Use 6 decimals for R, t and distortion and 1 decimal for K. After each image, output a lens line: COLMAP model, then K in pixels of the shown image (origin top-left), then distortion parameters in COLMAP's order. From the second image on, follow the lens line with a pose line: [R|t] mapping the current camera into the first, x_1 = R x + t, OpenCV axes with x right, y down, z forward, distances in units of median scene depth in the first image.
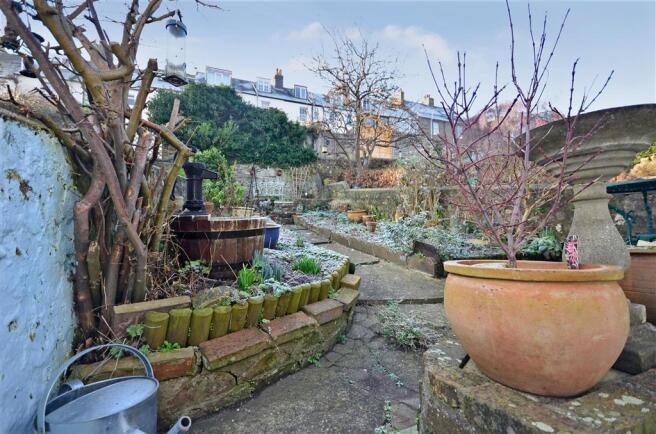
lens RADIAL K [[285.2, 0, 330.8], [0, 285.2, 218.2], [0, 0, 1]] dist [-0.002392, -0.005383]
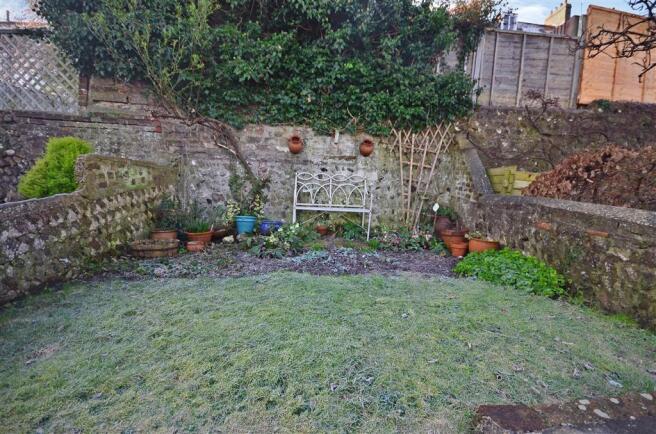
lens RADIAL K [[285.2, 0, 329.2], [0, 285.2, 217.1], [0, 0, 1]] dist [-0.002392, -0.005383]
pose [[0.952398, 0.081045, -0.293888, -0.115268], [-0.042873, 0.990042, 0.134084, -0.123456], [0.301828, -0.115101, 0.946389, 0.658010]]
